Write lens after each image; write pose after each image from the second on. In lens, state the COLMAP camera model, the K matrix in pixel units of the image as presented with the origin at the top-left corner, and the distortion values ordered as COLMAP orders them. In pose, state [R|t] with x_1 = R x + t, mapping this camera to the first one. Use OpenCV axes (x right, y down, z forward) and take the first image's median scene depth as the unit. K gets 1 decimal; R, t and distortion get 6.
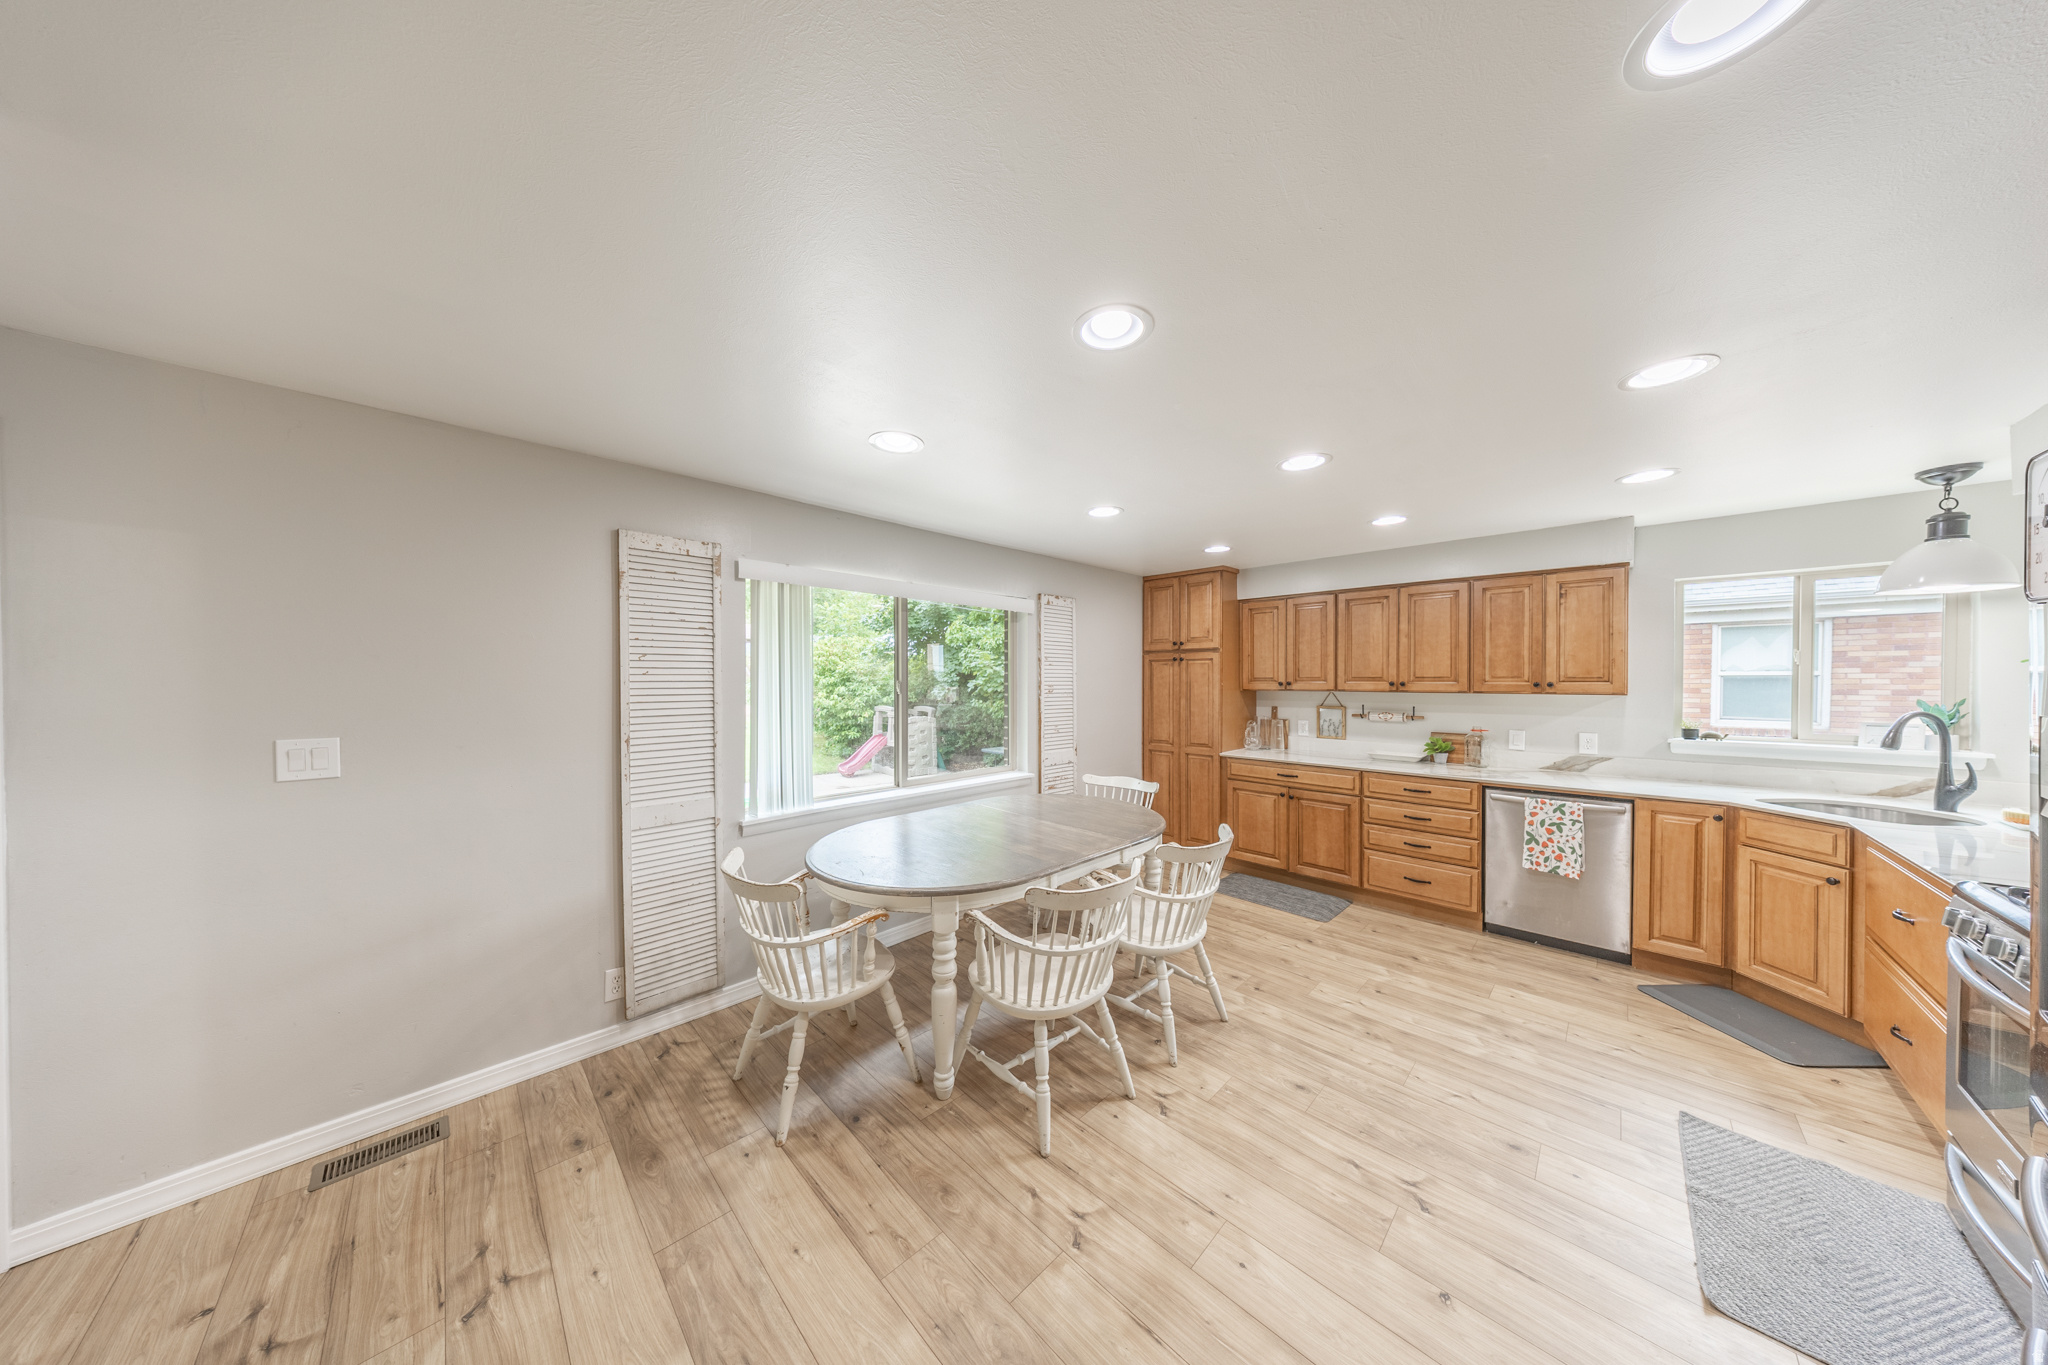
lens RADIAL K [[590.8, 0, 1020.1], [0, 590.8, 685.0], [0, 0, 1]] dist [-0.007076, -0.000056]
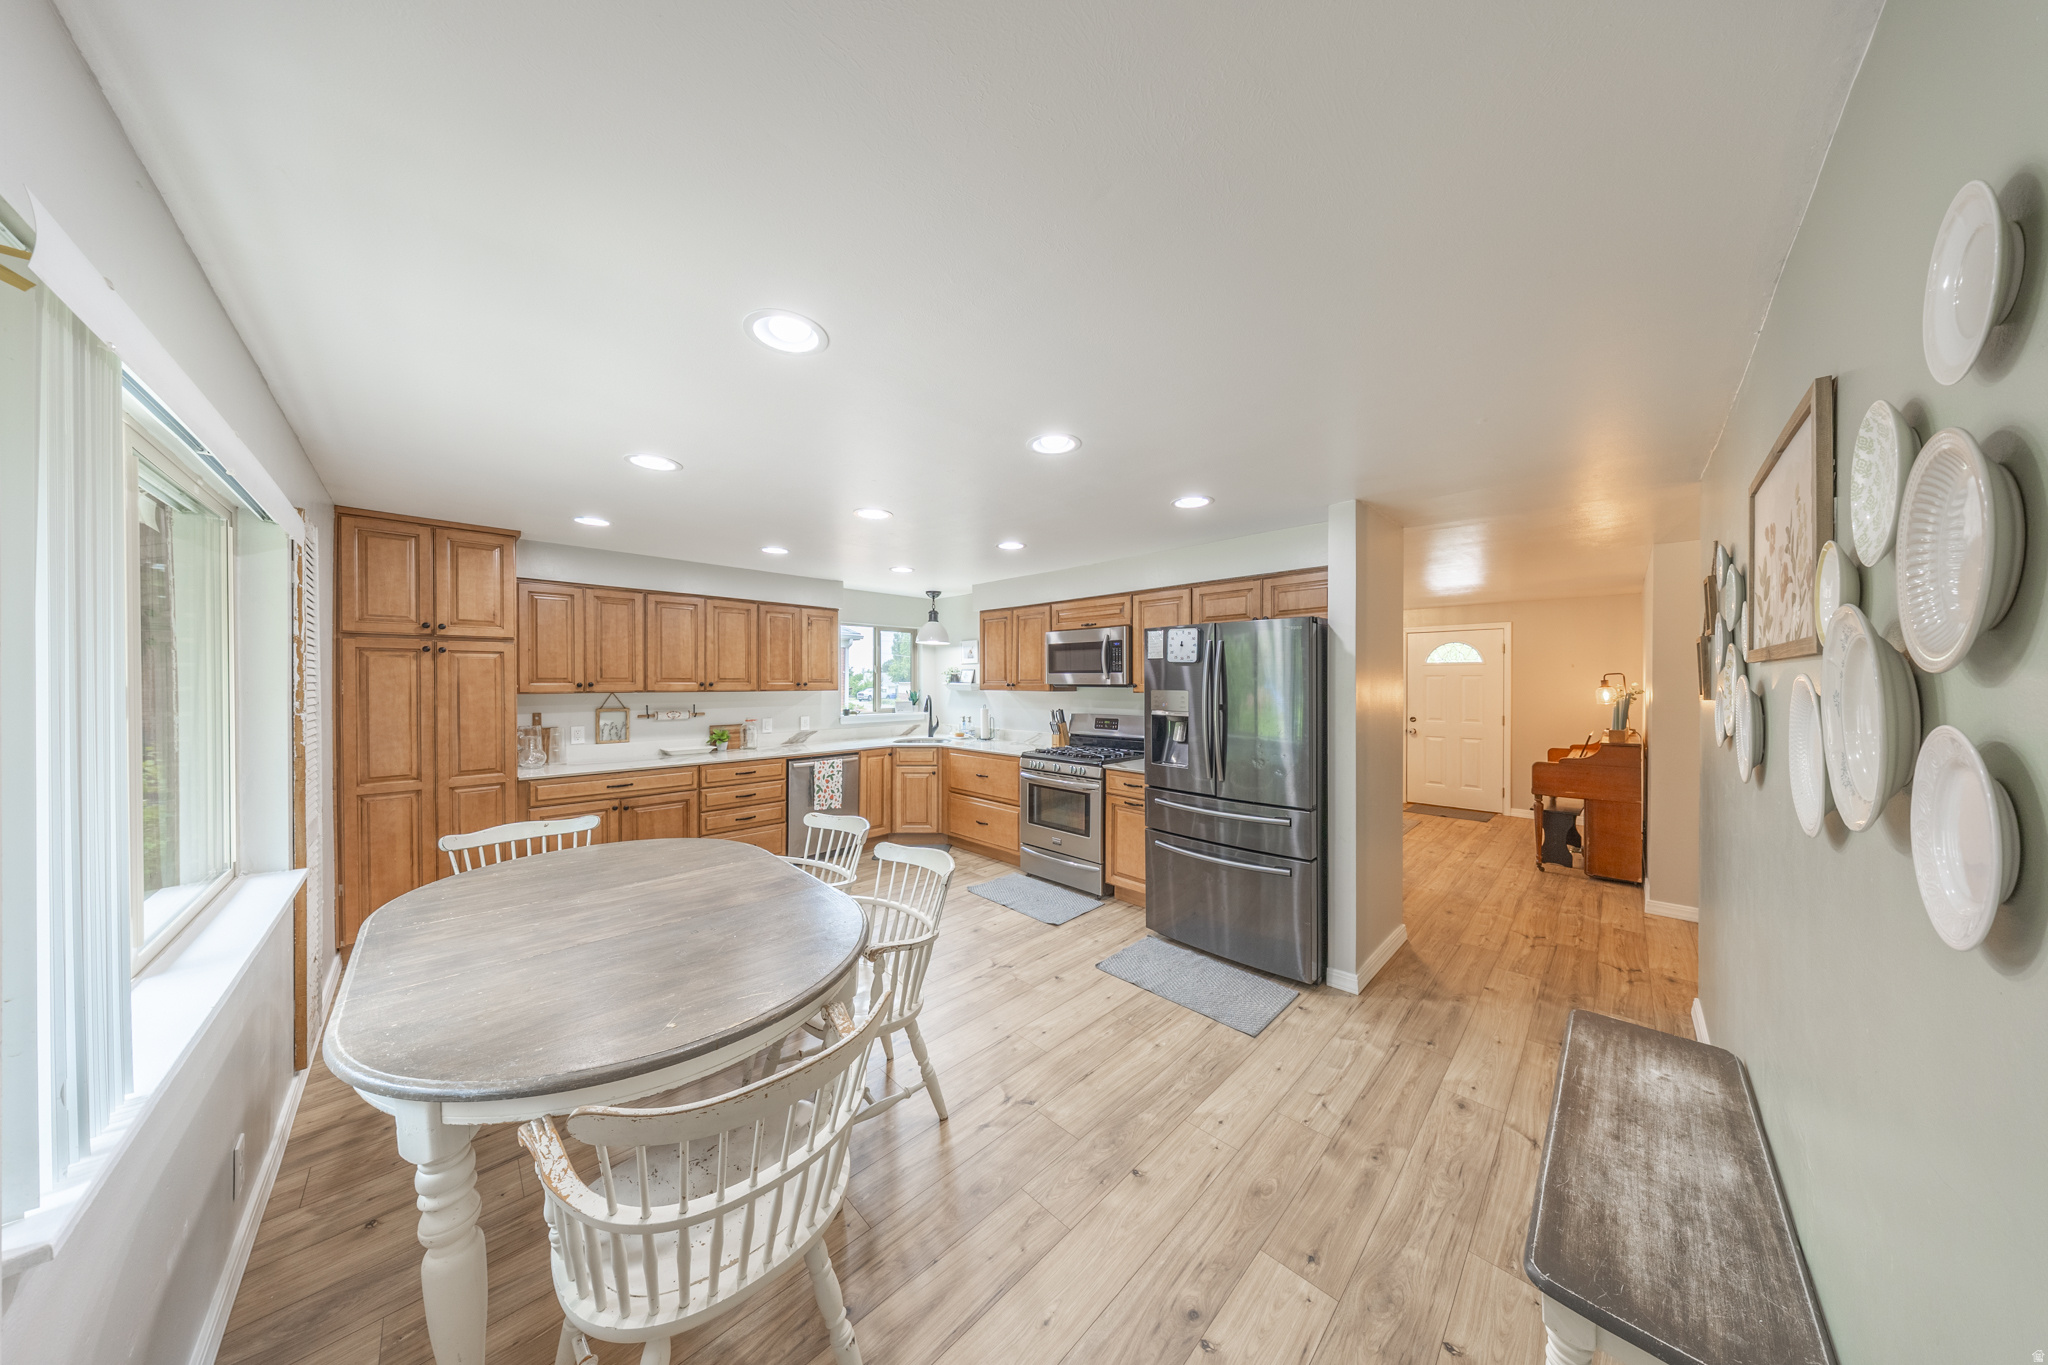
lens RADIAL K [[590.1, 0, 1031.8], [0, 590.1, 686.1], [0, 0, 1]] dist [-0.008476, 0.000007]
pose [[-0.025498, -0.008783, 0.999636, -0.501981], [0.005469, 0.999945, 0.008925, -0.005189], [-0.999660, 0.005694, -0.025449, 0.412846]]
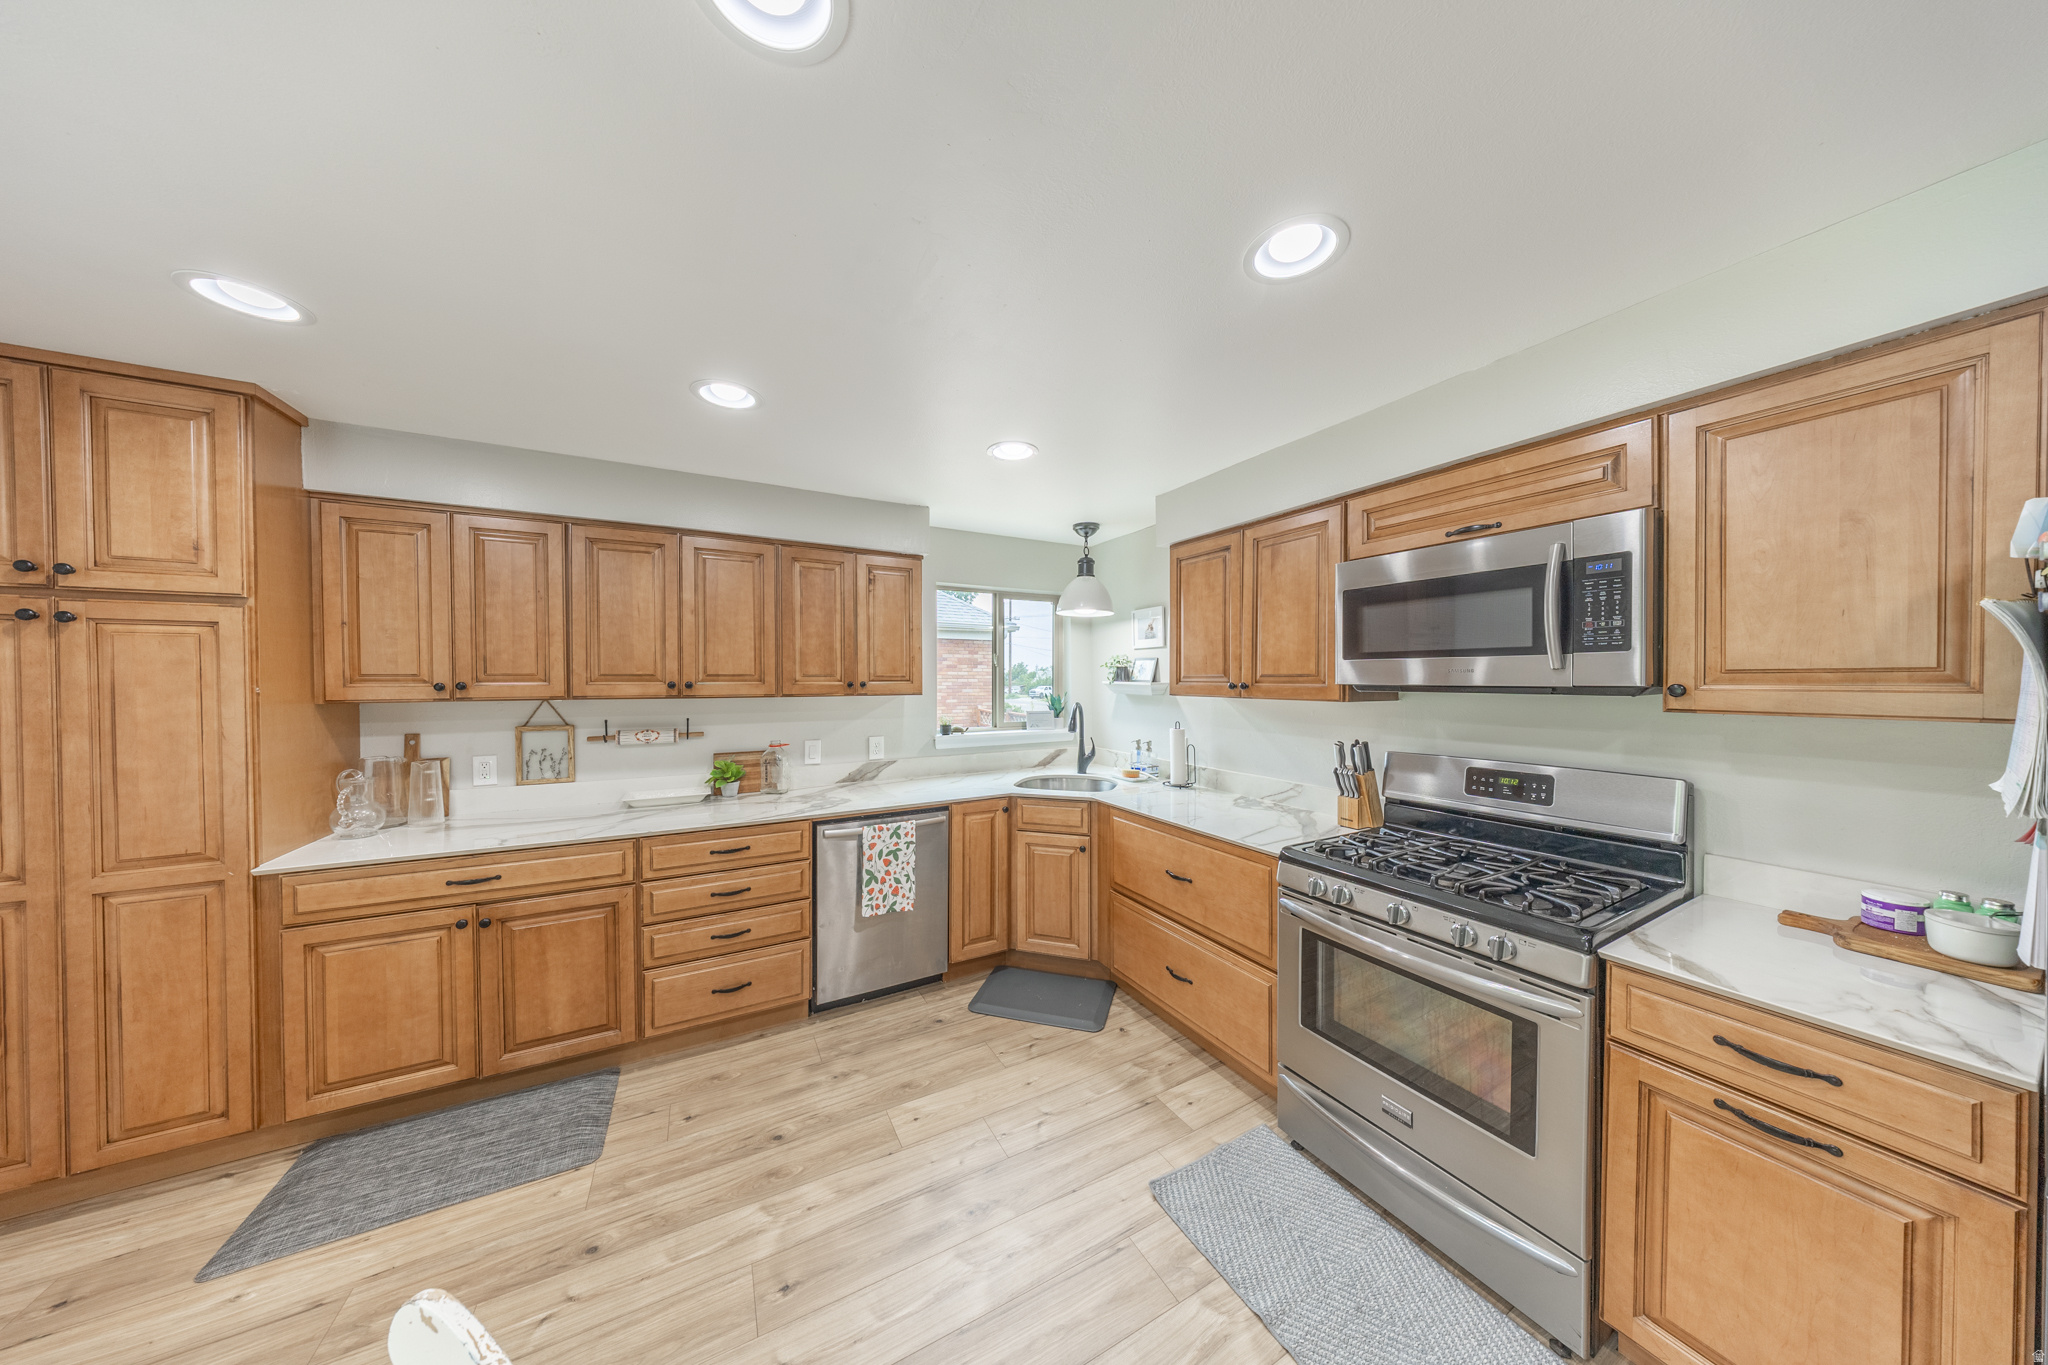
lens RADIAL K [[590.8, 0, 1020.1], [0, 590.8, 685.0], [0, 0, 1]] dist [-0.007076, -0.000056]
pose [[0.276551, -0.010627, 0.960941, 0.131453], [0.007515, 0.999932, 0.008896, -0.005050], [-0.960970, 0.004762, 0.276612, 0.476058]]
